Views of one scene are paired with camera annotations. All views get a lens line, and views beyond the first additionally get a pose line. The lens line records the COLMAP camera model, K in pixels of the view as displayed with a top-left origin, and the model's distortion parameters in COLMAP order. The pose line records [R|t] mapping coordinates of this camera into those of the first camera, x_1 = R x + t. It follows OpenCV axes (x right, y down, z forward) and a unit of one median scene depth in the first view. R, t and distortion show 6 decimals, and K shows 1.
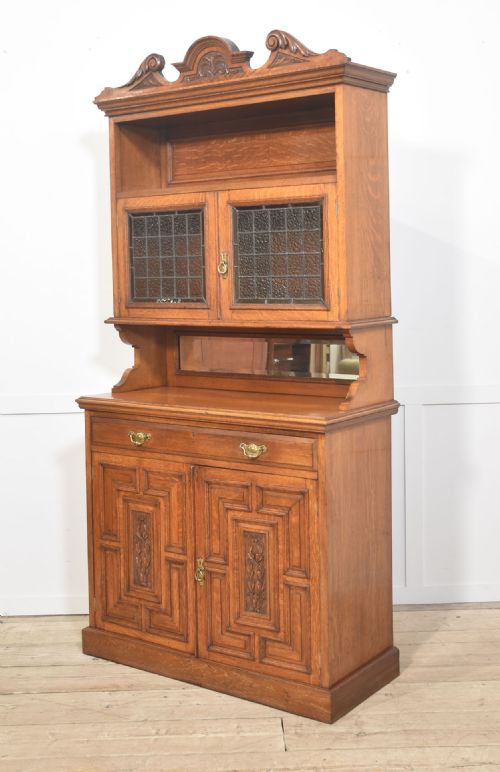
lens RADIAL K [[1033.9, 0, 247.3], [0, 1033.9, 321.2], [0, 0, 1]] dist [-0.040822, -0.061616]
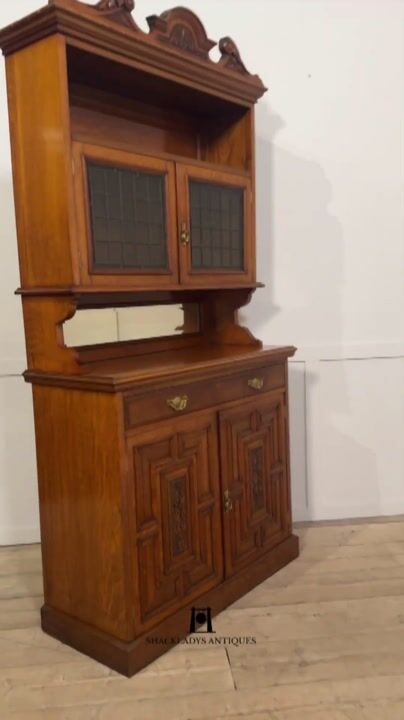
lens RADIAL K [[611.4, 0, 202.0], [0, 611.4, 360.0], [0, 0, 1]] dist [0.066631, -0.010812]
pose [[0.049690, -0.100726, 0.993673, -0.697036], [0.085376, 0.991688, 0.096256, 0.018825], [-0.995109, 0.080053, 0.057877, 0.968088]]
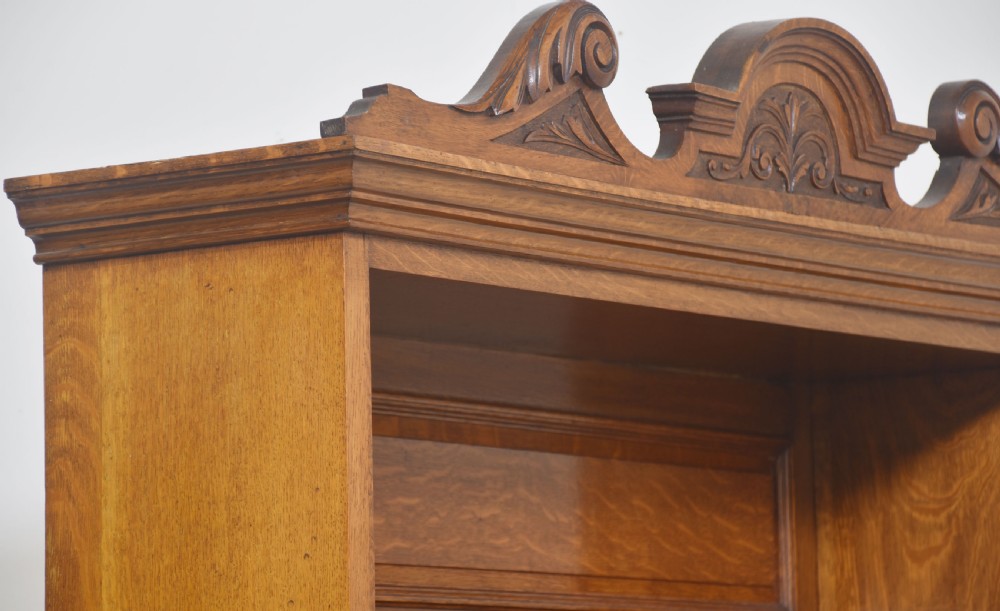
lens RADIAL K [[4940.0, 0, 500.0], [0, 4940.0, 305.5], [0, 0, 1]] dist [1.586245, 0.896318]
pose [[0.002766, 0.136993, 0.990568, -1.149043], [0.078822, 0.987460, -0.136783, -0.061730], [-0.996885, 0.078457, -0.008067, 1.076477]]
